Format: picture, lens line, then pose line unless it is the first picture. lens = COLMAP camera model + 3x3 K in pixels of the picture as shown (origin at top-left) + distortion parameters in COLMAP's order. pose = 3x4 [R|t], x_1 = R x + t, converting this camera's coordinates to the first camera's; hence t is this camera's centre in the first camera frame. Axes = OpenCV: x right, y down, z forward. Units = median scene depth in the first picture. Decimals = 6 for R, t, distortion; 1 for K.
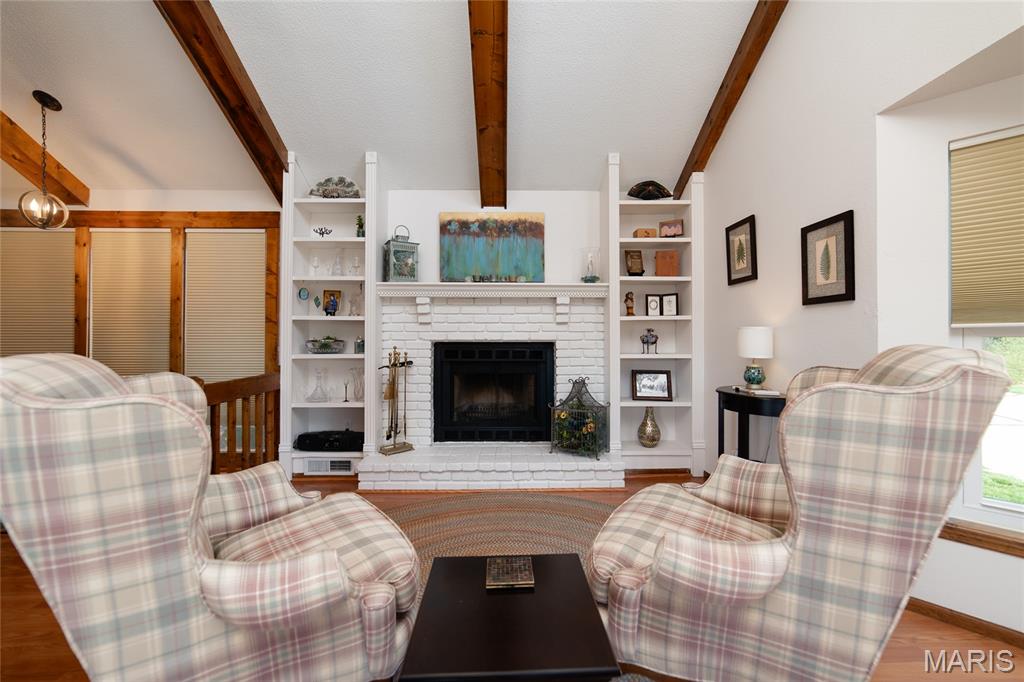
lens RADIAL K [[404.4, 0, 519.3], [0, 404.4, 336.3], [0, 0, 1]] dist [-0.012473, 0.004295]
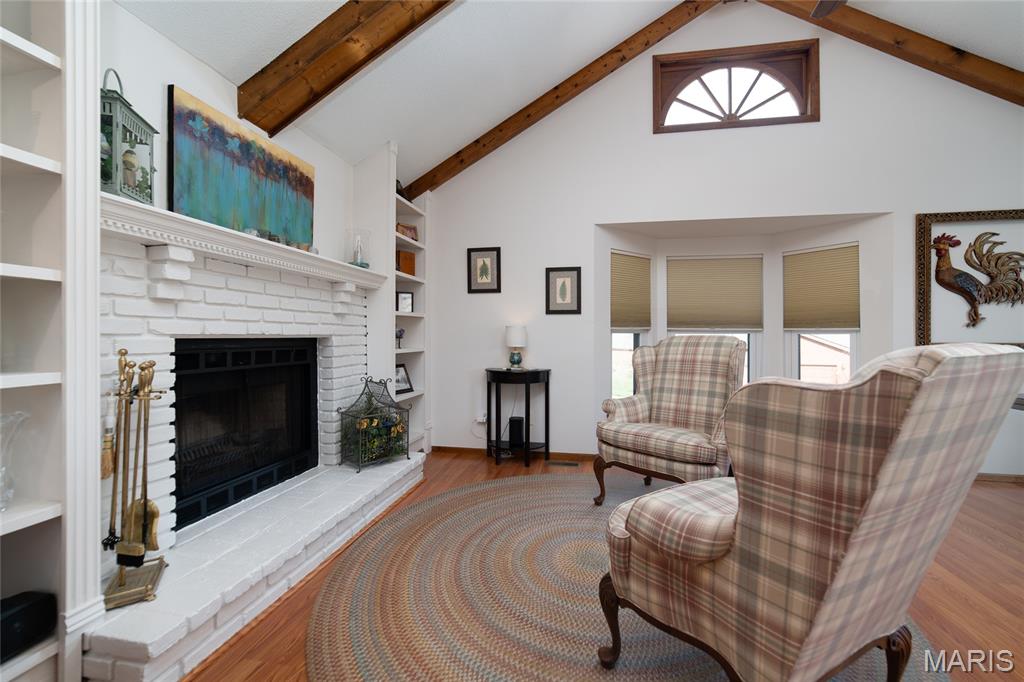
lens RADIAL K [[404.4, 0, 521.2], [0, 404.4, 332.8], [0, 0, 1]] dist [-0.012473, 0.004295]
pose [[0.209680, 0.006475, 0.977749, -0.697539], [-0.005329, 0.999971, -0.005480, 0.008610], [-0.977756, -0.004061, 0.209708, 0.537930]]
